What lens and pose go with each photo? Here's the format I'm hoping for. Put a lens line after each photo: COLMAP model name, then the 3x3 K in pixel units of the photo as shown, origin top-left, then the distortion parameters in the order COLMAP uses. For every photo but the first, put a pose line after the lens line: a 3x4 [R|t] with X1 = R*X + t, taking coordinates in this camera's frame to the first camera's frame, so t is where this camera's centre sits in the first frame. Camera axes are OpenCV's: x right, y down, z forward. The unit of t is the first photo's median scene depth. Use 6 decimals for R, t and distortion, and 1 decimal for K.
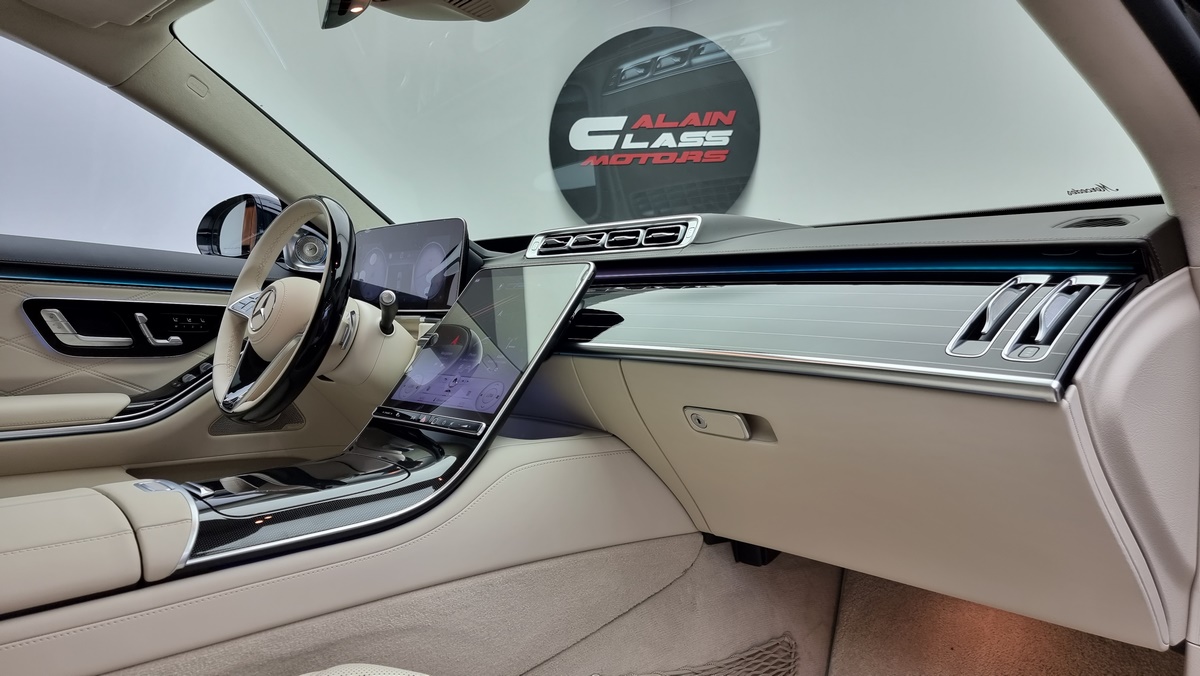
lens RADIAL K [[849.8, 0, 615.8], [0, 849.8, 346.1], [0, 0, 1]] dist [0.052830, 0.000238]
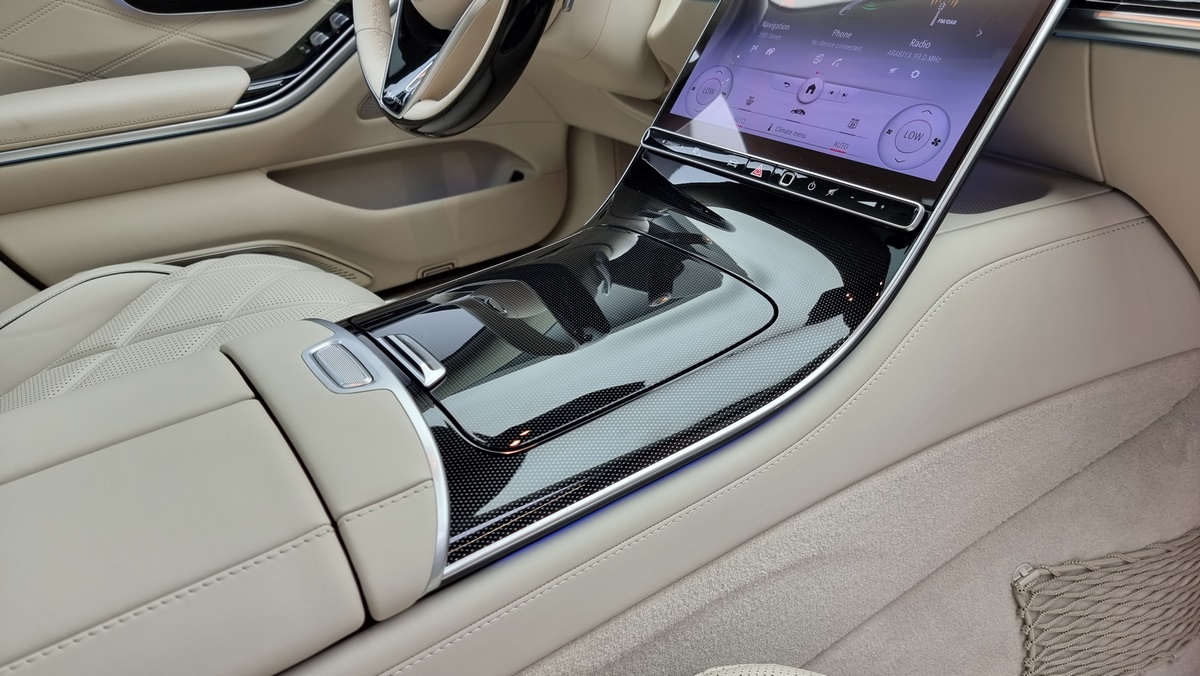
lens RADIAL K [[849.8, 0, 615.8], [0, 849.8, 346.1], [0, 0, 1]] dist [0.052830, 0.000238]
pose [[0.991134, 0.024201, -0.130641, -0.203005], [0.036603, 0.895484, 0.443587, -0.049006], [0.127723, -0.444436, 0.886659, 0.382548]]
